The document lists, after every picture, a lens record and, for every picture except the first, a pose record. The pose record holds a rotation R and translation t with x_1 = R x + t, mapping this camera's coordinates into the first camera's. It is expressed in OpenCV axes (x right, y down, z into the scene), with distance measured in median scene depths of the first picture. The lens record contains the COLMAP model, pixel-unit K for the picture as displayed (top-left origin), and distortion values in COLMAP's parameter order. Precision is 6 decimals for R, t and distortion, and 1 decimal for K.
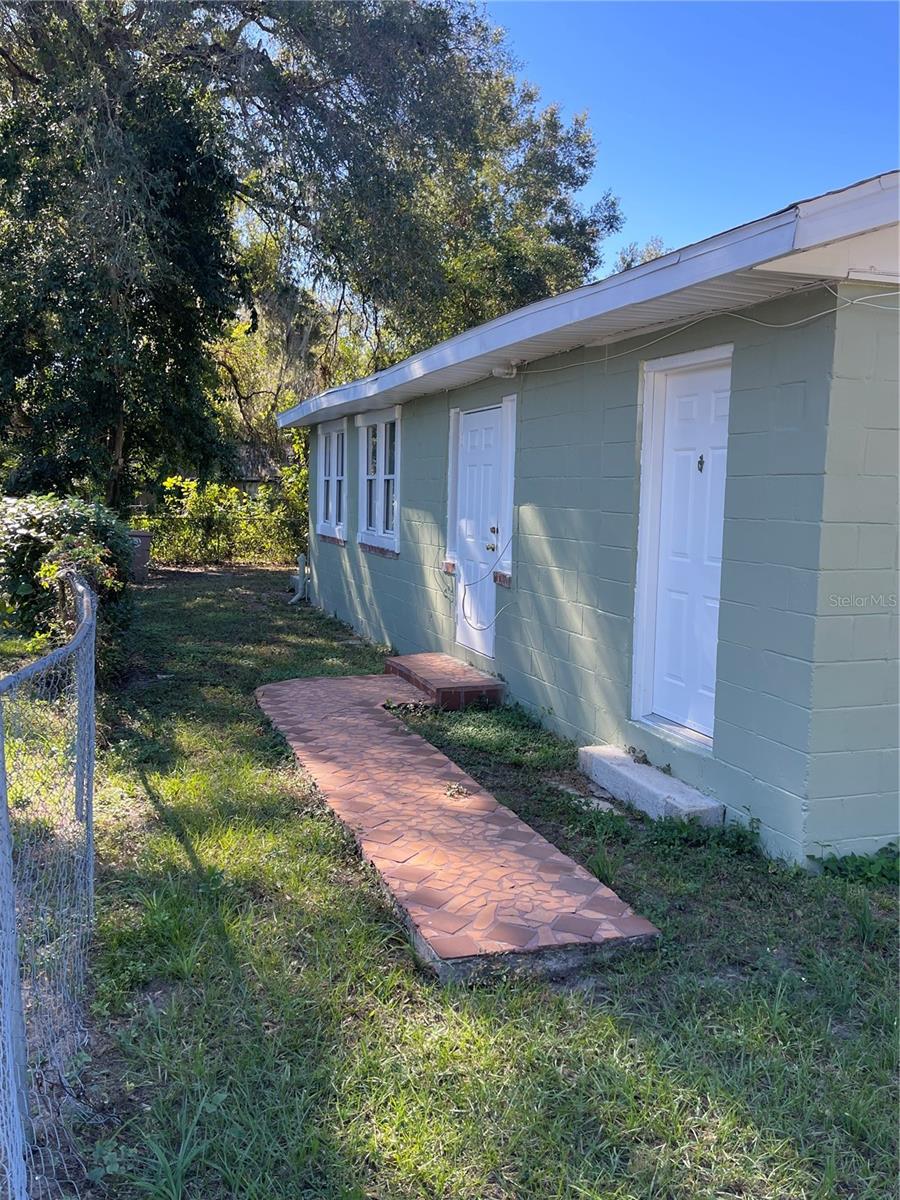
lens RADIAL K [[983.9, 0, 450.1], [0, 983.9, 597.7], [0, 0, 1]] dist [0.016708, 0.001843]
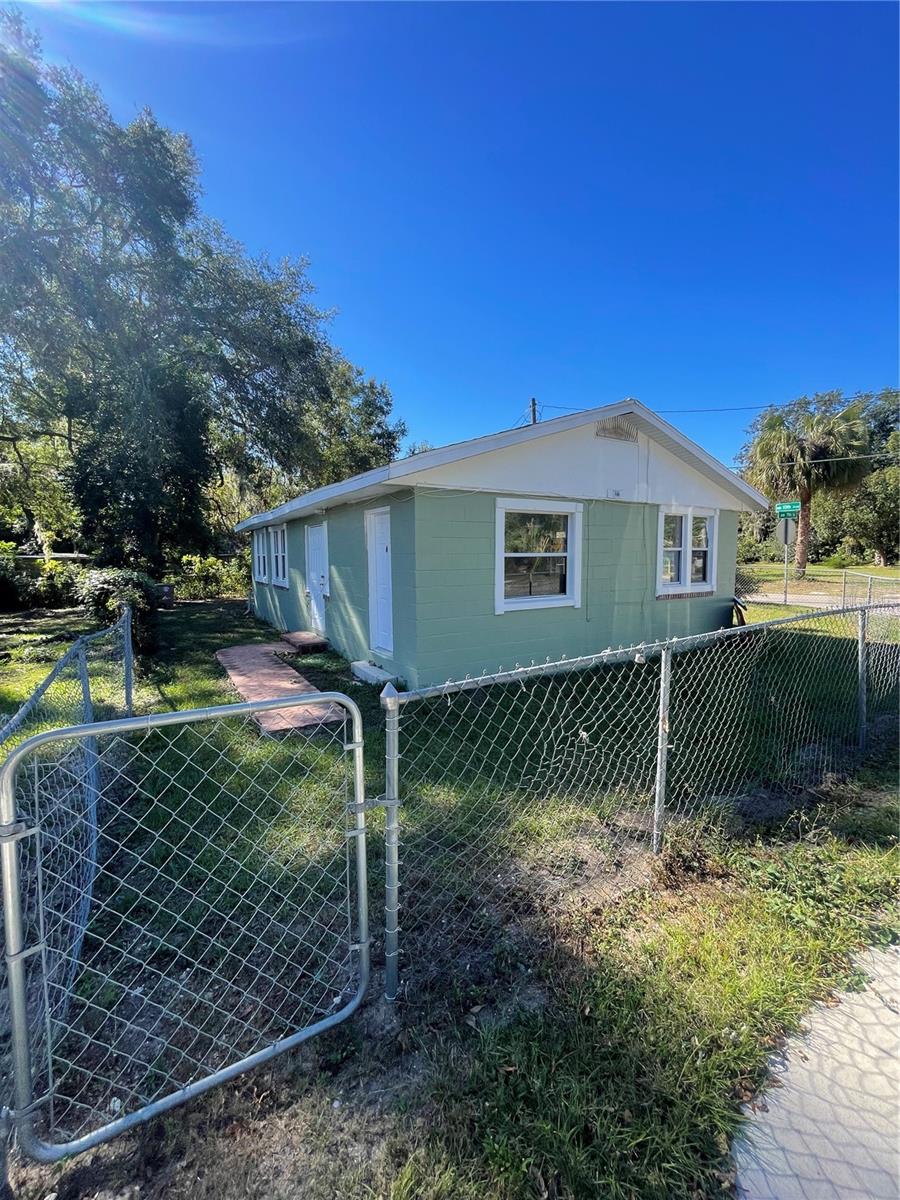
lens RADIAL K [[487.7, 0, 448.3], [0, 487.7, 596.4], [0, 0, 1]] dist [-0.007133, 0.001115]
pose [[0.978661, -0.046533, 0.200145, 0.071389], [0.051165, 0.998527, -0.018028, 0.010012], [-0.199011, 0.027883, 0.979600, -0.141067]]
